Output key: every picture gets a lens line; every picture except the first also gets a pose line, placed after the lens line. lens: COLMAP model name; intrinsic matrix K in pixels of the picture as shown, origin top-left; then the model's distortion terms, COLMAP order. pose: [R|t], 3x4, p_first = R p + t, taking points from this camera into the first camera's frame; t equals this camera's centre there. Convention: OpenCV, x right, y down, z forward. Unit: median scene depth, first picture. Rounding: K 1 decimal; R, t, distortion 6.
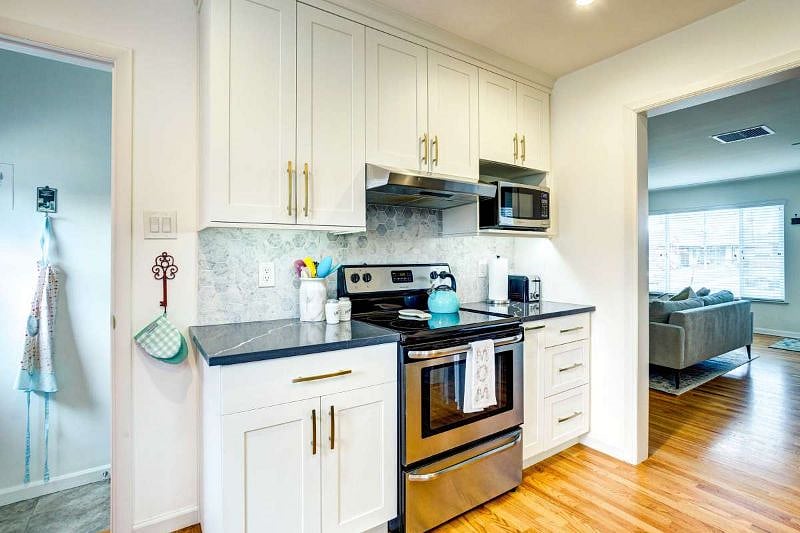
lens RADIAL K [[392.1, 0, 407.9], [0, 392.1, 255.2], [0, 0, 1]] dist [-0.022865, 0.003394]
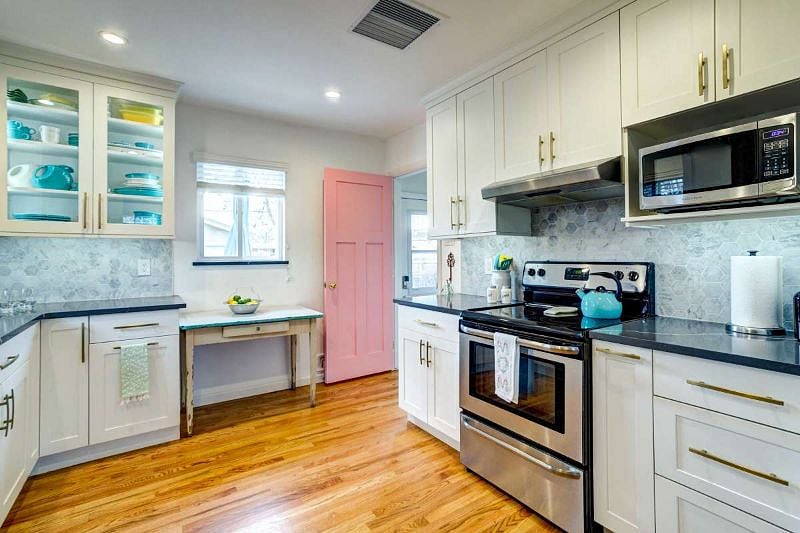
lens RADIAL K [[376.7, 0, 402.8], [0, 376.7, 249.2], [0, 0, 1]] dist [-0.004549, 0.005534]
pose [[-0.002349, -0.017300, -0.999848, 0.991970], [0.012182, 0.999776, -0.017327, 0.002983], [0.999923, -0.012220, -0.002138, 0.598506]]
